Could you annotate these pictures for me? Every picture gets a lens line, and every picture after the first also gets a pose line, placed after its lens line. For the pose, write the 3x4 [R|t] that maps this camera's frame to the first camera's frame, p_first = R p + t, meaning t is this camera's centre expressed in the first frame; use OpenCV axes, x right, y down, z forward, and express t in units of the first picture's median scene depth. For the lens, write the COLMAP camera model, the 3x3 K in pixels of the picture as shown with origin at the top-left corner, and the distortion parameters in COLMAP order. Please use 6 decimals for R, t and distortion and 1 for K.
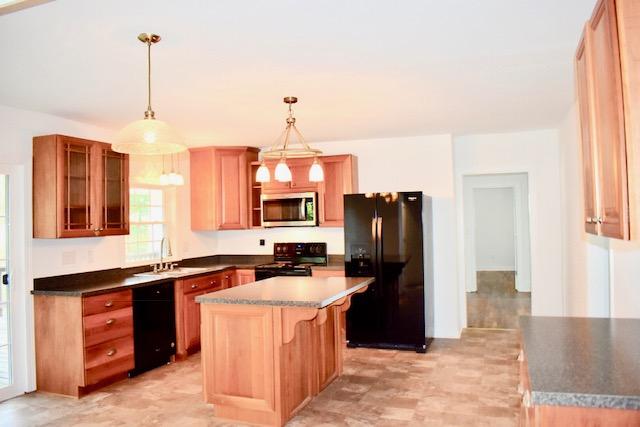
lens RADIAL K [[500.4, 0, 320.0], [0, 500.4, 213.5], [0, 0, 1]] dist [-0.085818, 0.014771]
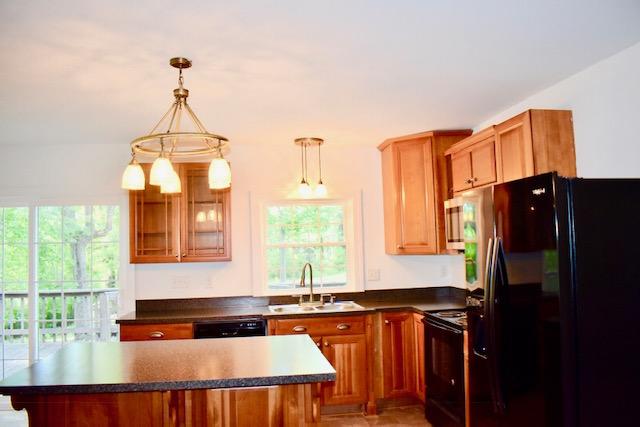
lens RADIAL K [[500.4, 0, 320.0], [0, 500.4, 213.5], [0, 0, 1]] dist [-0.085818, 0.014771]
pose [[0.477952, -0.033784, -0.877736, 0.575806], [0.030923, 0.999288, -0.021624, -0.019907], [0.877842, -0.016807, 0.478656, 0.867740]]
